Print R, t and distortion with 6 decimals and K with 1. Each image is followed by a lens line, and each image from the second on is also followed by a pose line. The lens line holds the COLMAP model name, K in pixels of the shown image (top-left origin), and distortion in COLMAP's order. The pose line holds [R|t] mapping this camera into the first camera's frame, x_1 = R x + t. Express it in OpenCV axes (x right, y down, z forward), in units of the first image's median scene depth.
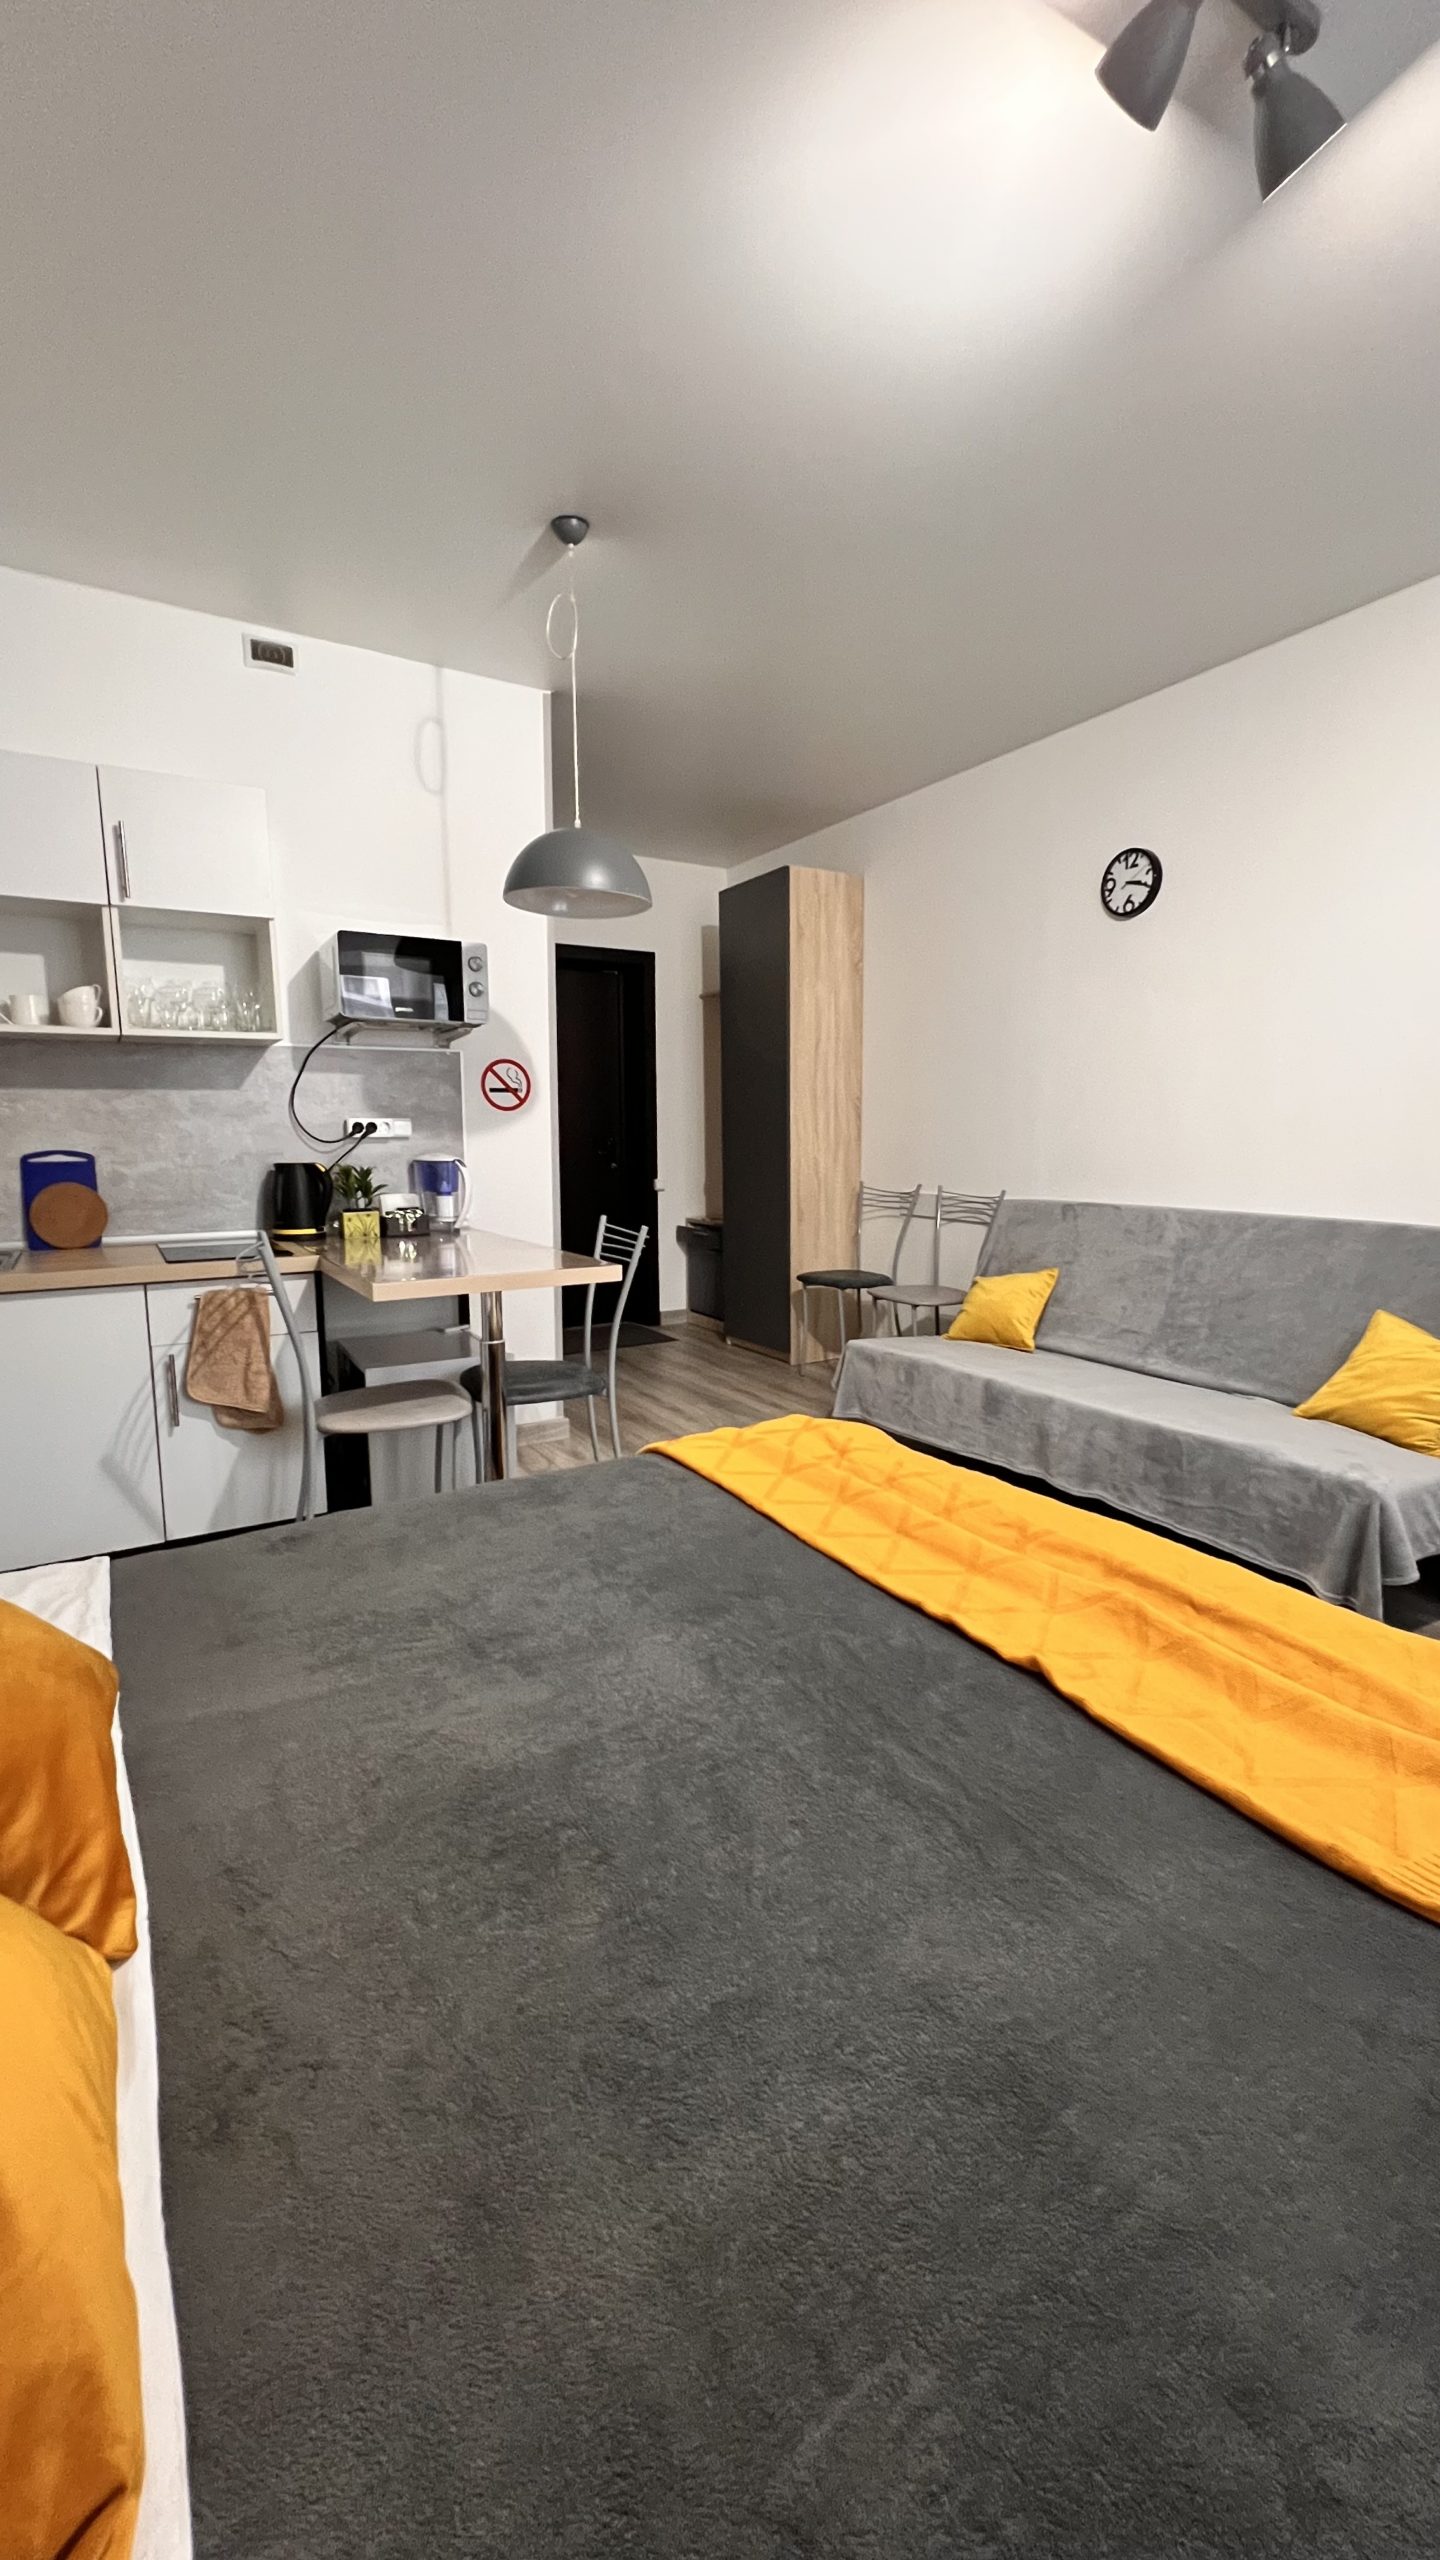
lens RADIAL K [[1023.9, 0, 720.0], [0, 1023.9, 1280.0], [0, 0, 1]] dist [-0.000112, 0.000086]
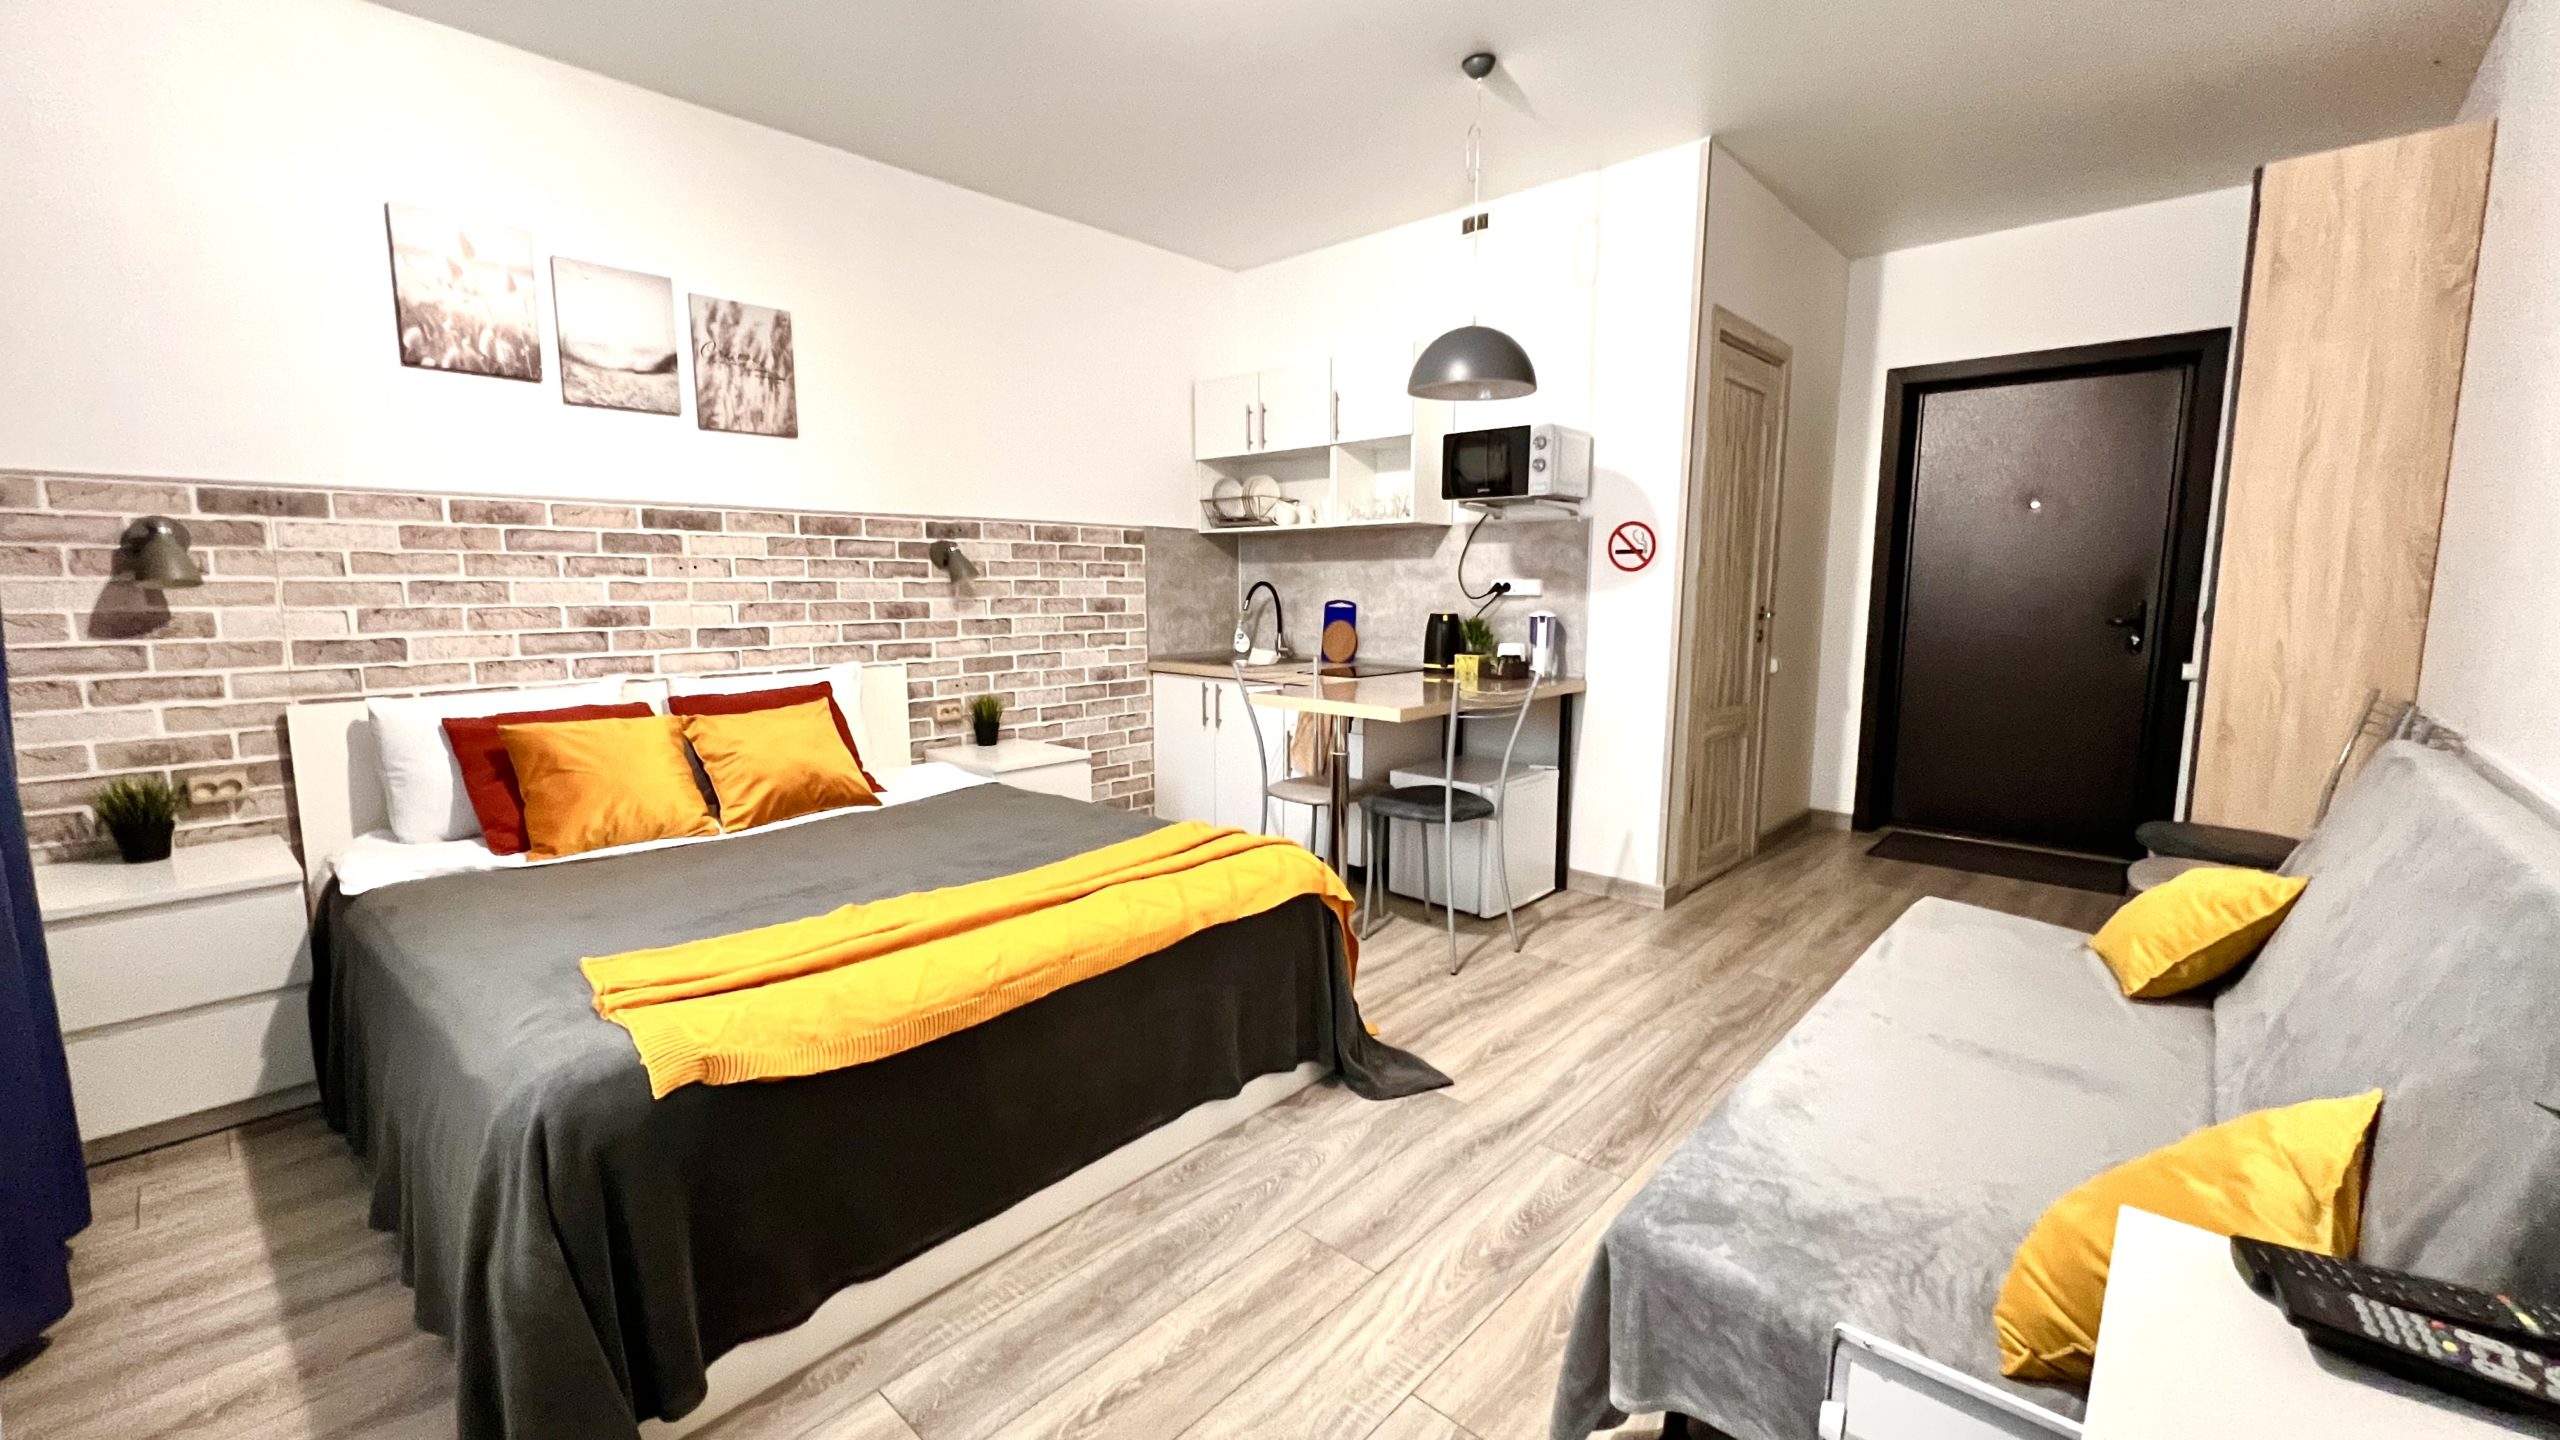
lens RADIAL K [[1023.9, 0, 1280.0], [0, 1023.9, 720.0], [0, 0, 1]] dist [-0.000112, 0.000086]
pose [[0.276147, 0.133509, -0.951797, 0.753526], [-0.141857, 0.985121, 0.097026, -0.074423], [0.950589, 0.108226, 0.290977, 0.417509]]
